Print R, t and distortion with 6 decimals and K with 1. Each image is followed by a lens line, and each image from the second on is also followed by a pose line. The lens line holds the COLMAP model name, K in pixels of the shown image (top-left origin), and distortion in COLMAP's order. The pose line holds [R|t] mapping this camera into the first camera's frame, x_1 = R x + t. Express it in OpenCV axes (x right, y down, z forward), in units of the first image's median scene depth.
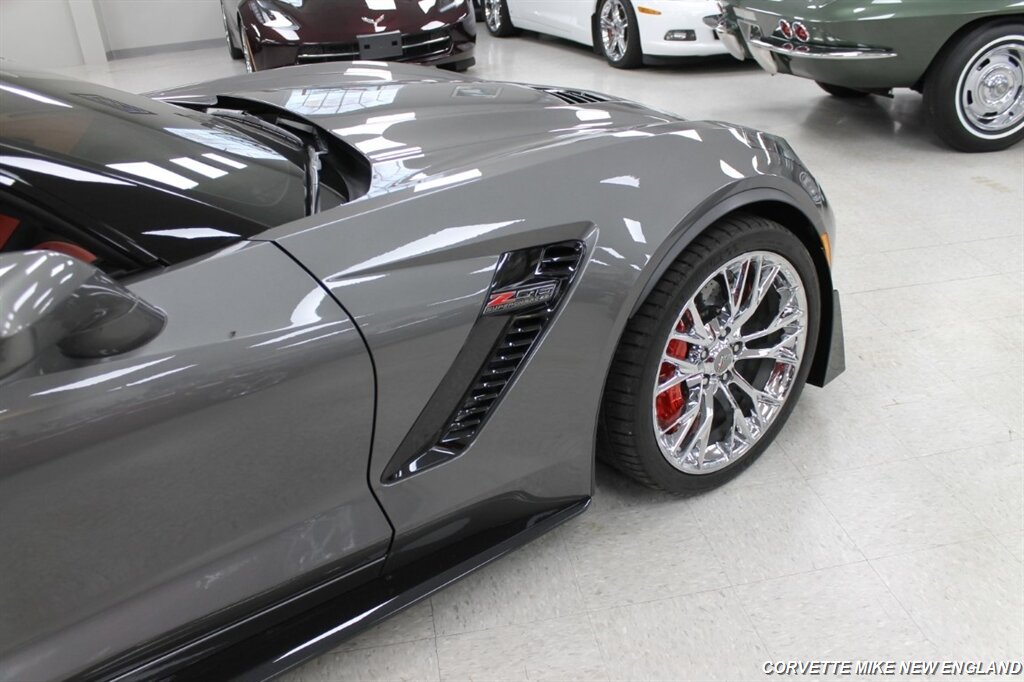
lens RADIAL K [[879.9, 0, 512.0], [0, 879.9, 341.0], [0, 0, 1]] dist [-0.161056, 0.155922]
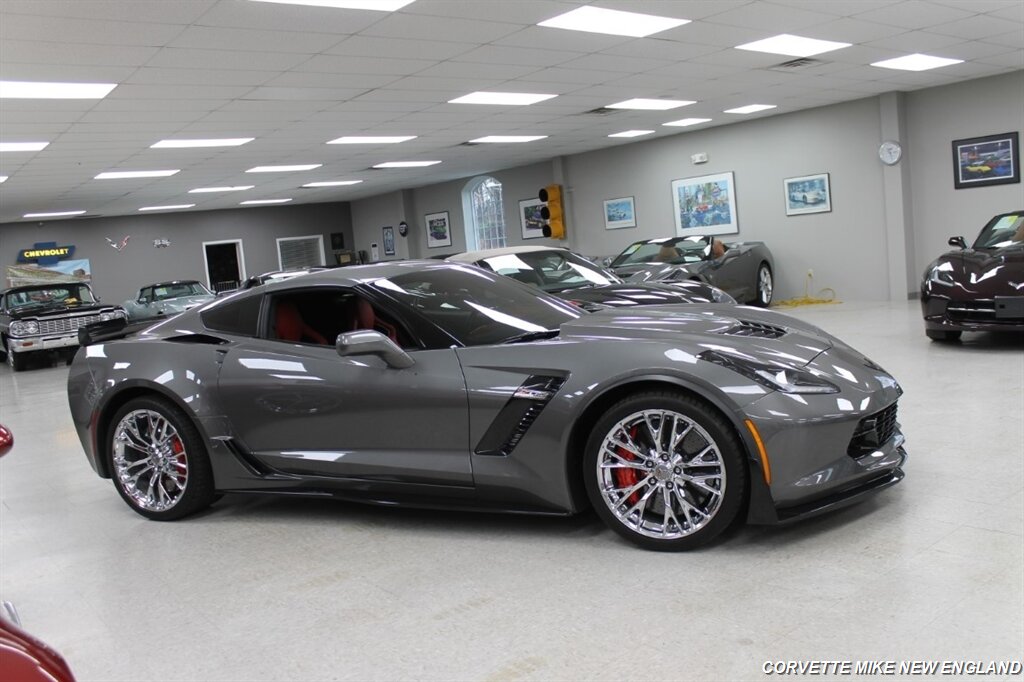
lens RADIAL K [[879.9, 0, 512.0], [0, 879.9, 341.0], [0, 0, 1]] dist [-0.161056, 0.155922]
pose [[0.494645, 0.117326, -0.861139, 1.543768], [-0.342193, 0.937101, -0.068883, -0.001647], [0.798893, 0.328748, 0.503681, -0.216181]]
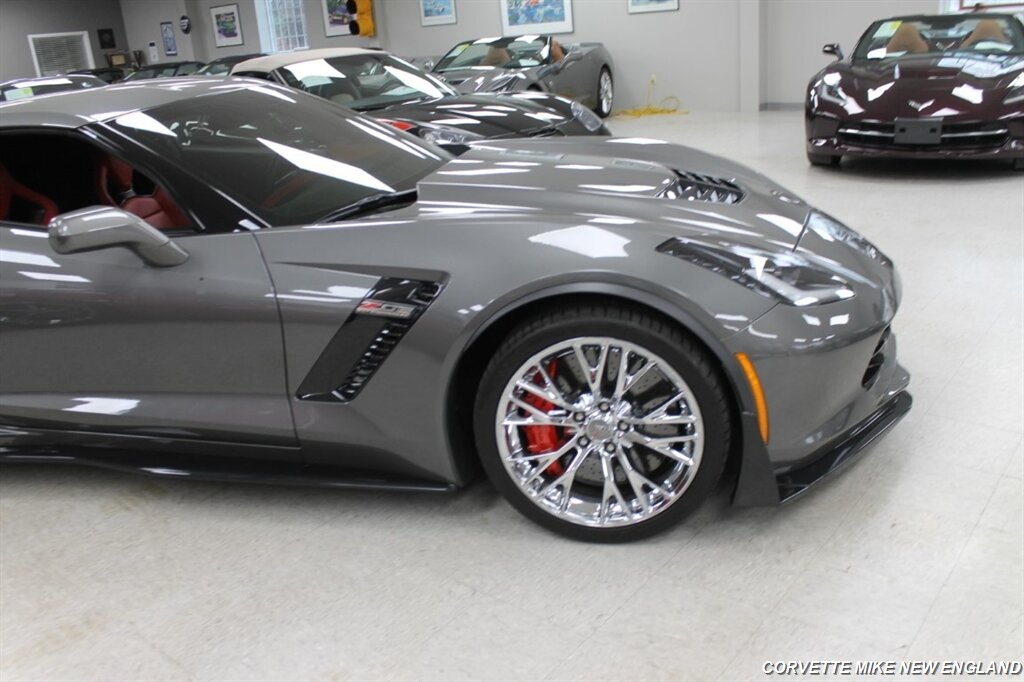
lens RADIAL K [[879.9, 0, 512.0], [0, 879.9, 341.0], [0, 0, 1]] dist [-0.161056, 0.155922]
pose [[0.671009, 0.272978, -0.689369, 0.897379], [-0.311138, 0.947604, 0.072383, -0.131055], [0.673008, 0.165919, 0.720785, 0.079926]]
